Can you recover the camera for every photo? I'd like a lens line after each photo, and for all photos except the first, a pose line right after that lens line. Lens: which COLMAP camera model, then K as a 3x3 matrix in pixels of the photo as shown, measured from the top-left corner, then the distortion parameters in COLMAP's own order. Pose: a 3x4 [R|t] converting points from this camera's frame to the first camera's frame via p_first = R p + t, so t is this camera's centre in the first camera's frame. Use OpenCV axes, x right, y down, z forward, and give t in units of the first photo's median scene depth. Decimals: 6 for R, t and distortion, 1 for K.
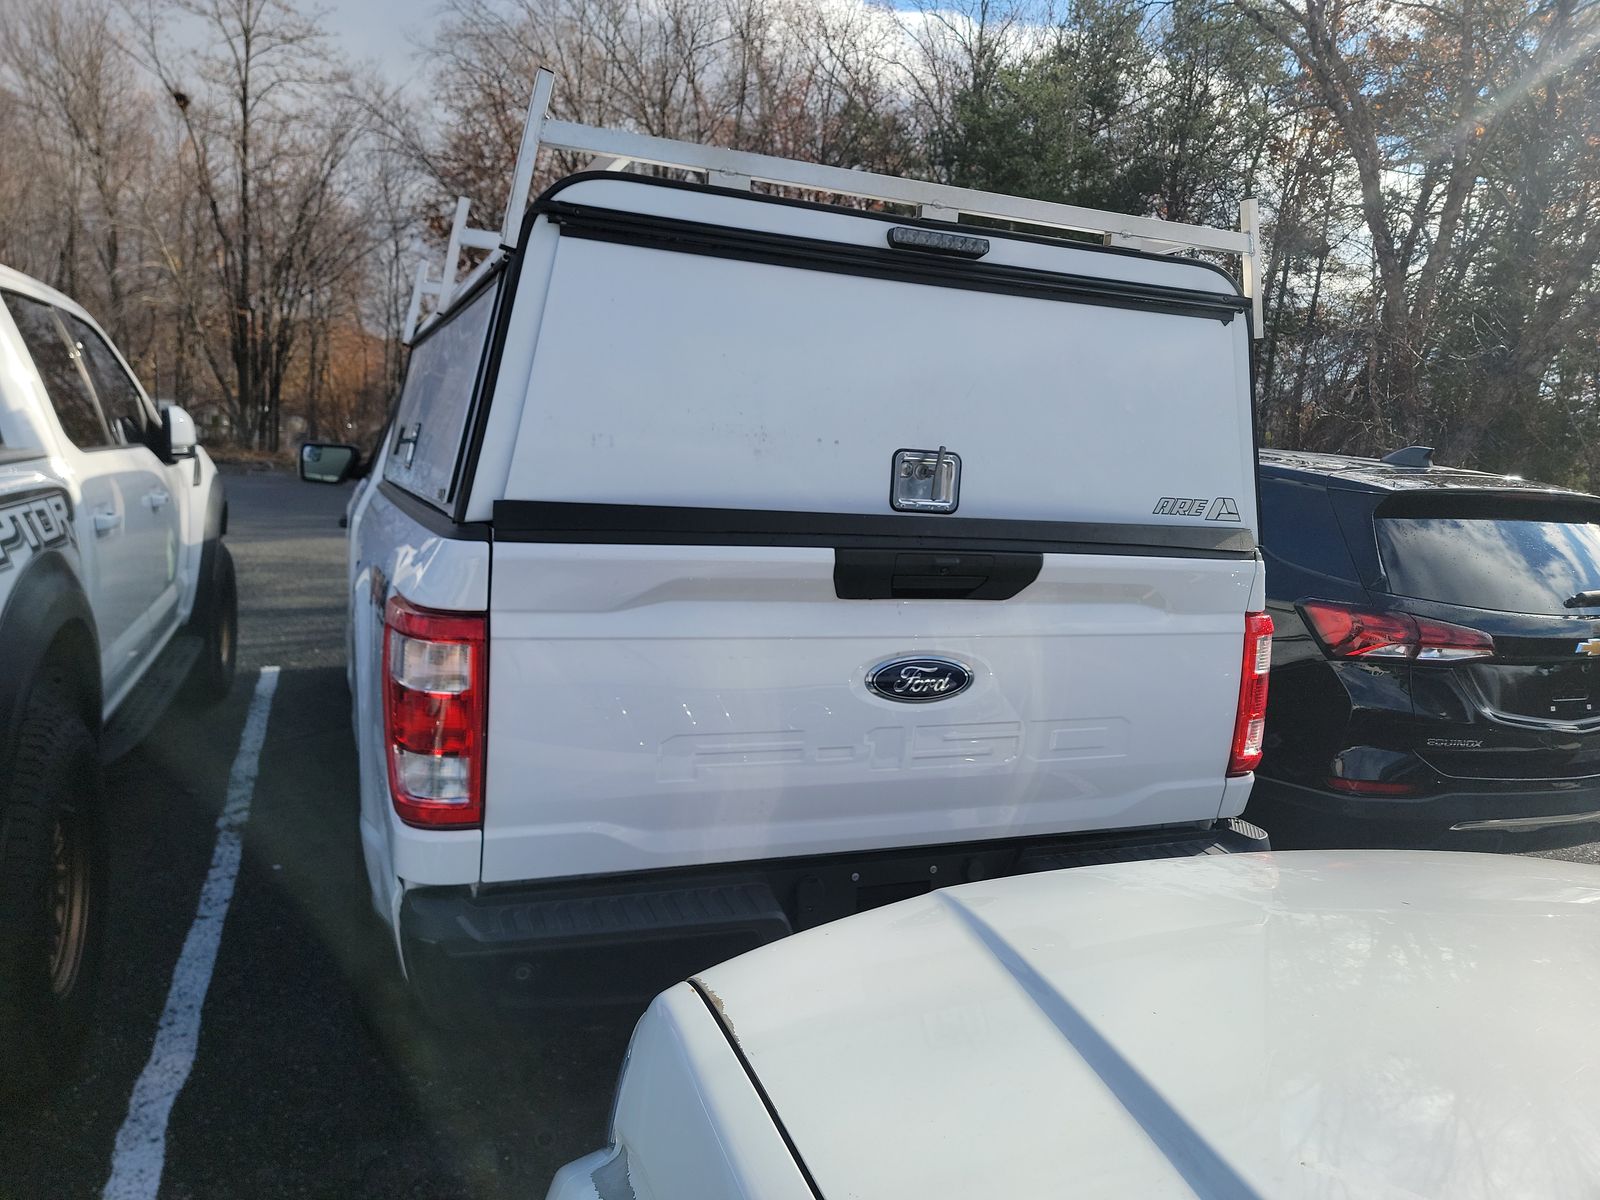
lens RADIAL K [[1129.7, 0, 802.9], [0, 1129.7, 622.8], [0, 0, 1]] dist [0.070129, -0.060693]
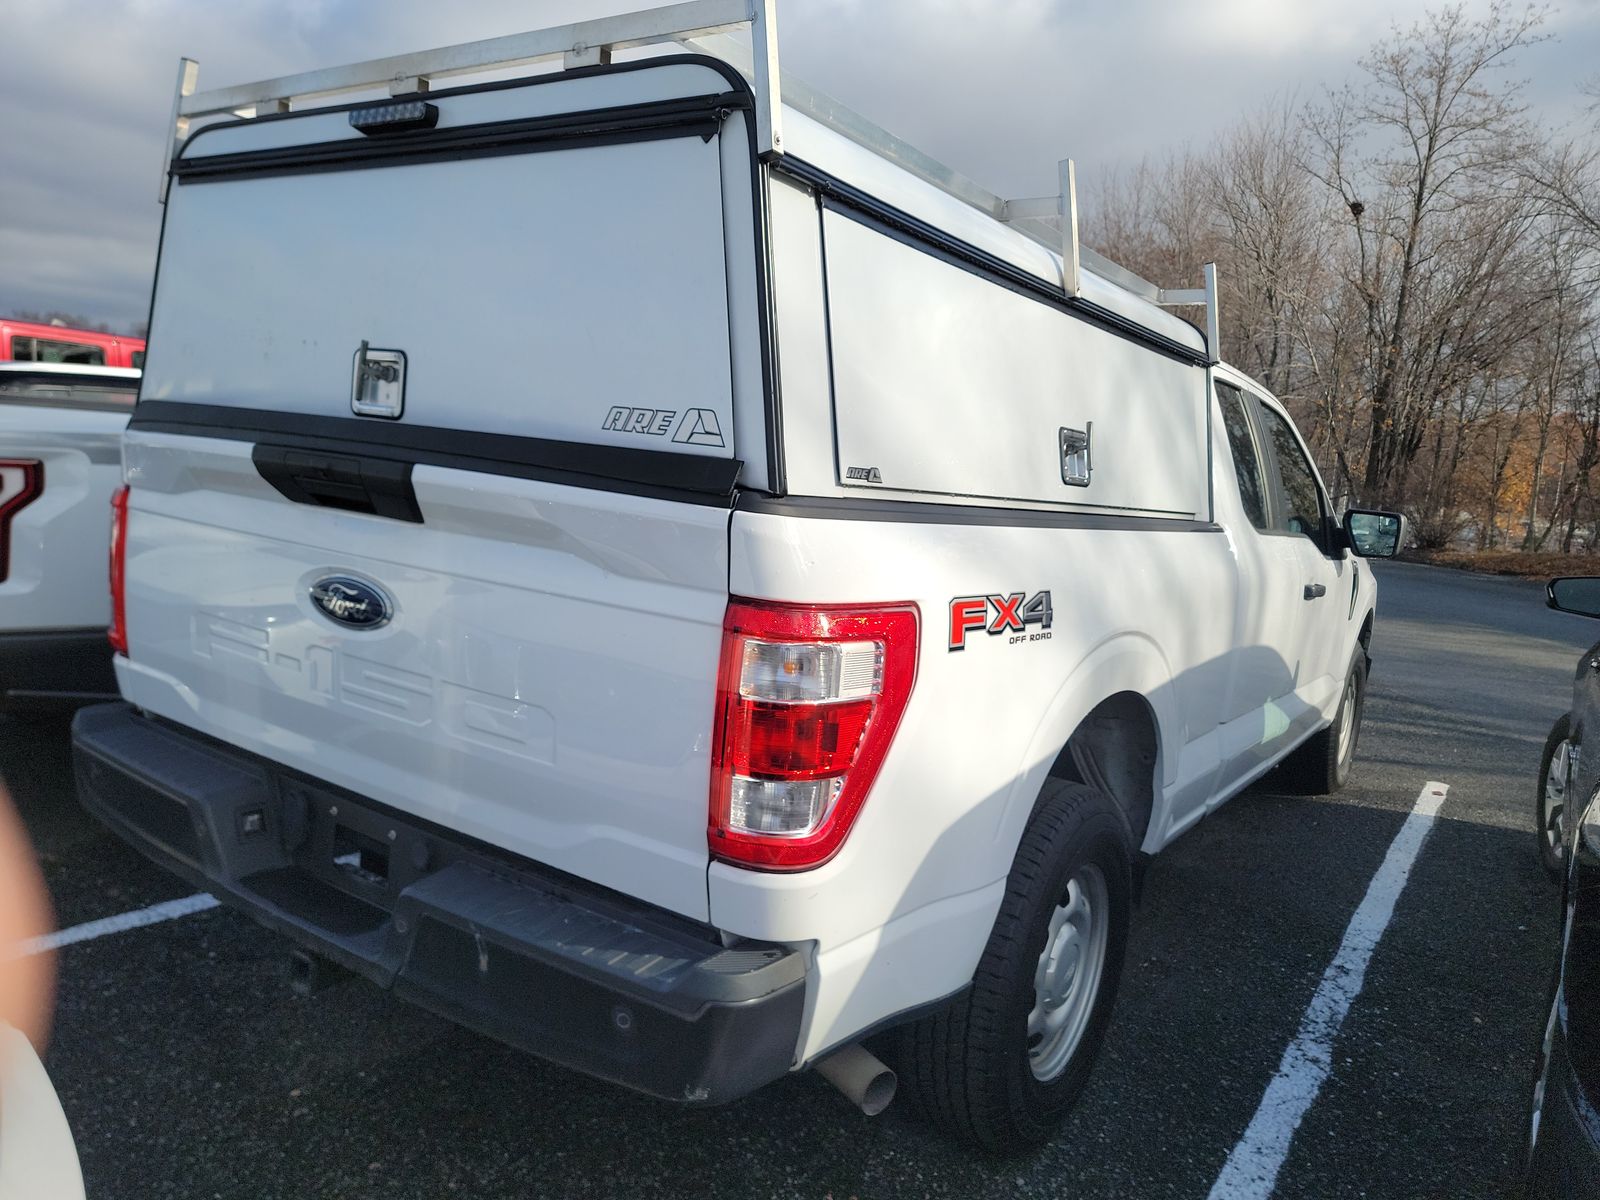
lens RADIAL K [[1130.2, 0, 800.0], [0, 1130.2, 600.0], [0, 0, 1]] dist [0.082521, -0.076114]
pose [[0.550532, 0.093584, -0.829552, 0.776922], [-0.183733, 0.982914, -0.011048, -0.005160], [0.814344, 0.158498, 0.558320, 0.579280]]
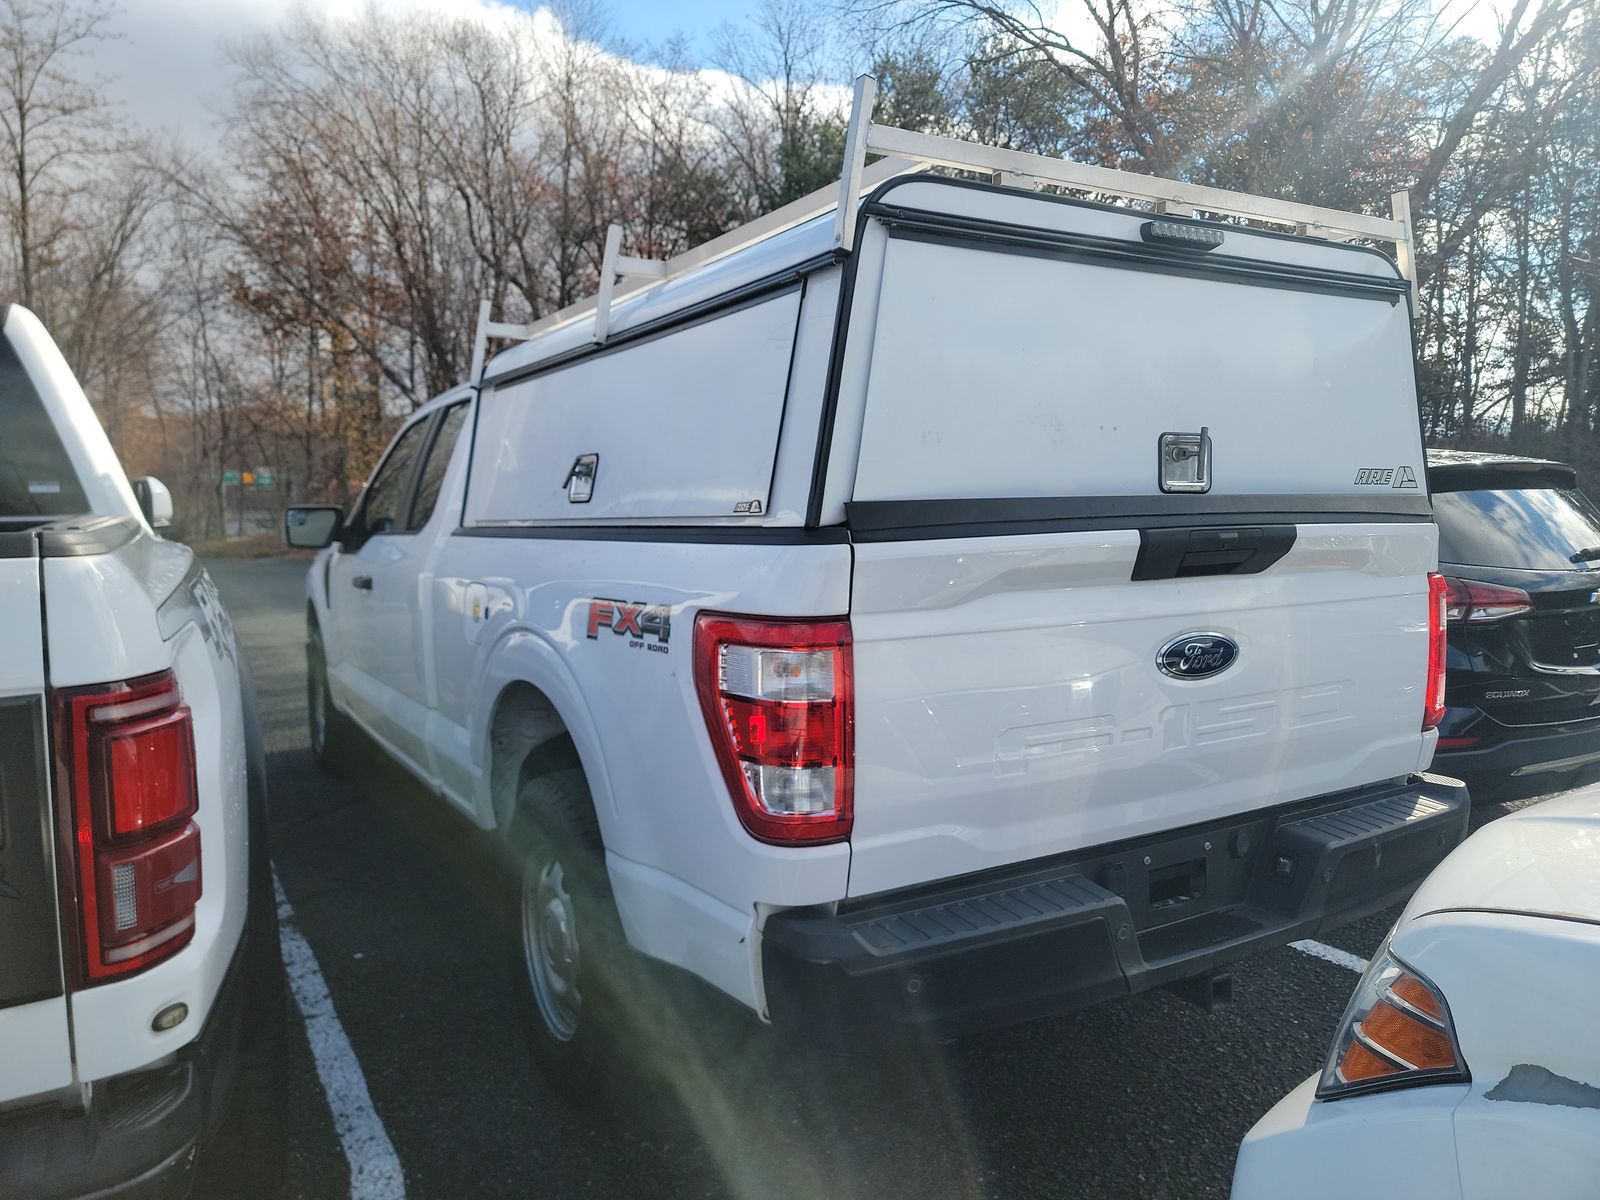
lens RADIAL K [[1130.2, 0, 800.0], [0, 1130.2, 600.0], [0, 0, 1]] dist [0.082521, -0.076114]
pose [[0.985043, -0.084149, 0.150363, -0.294677], [0.093339, 0.994107, -0.055132, 0.017240], [-0.144838, 0.068343, 0.987092, 0.024928]]
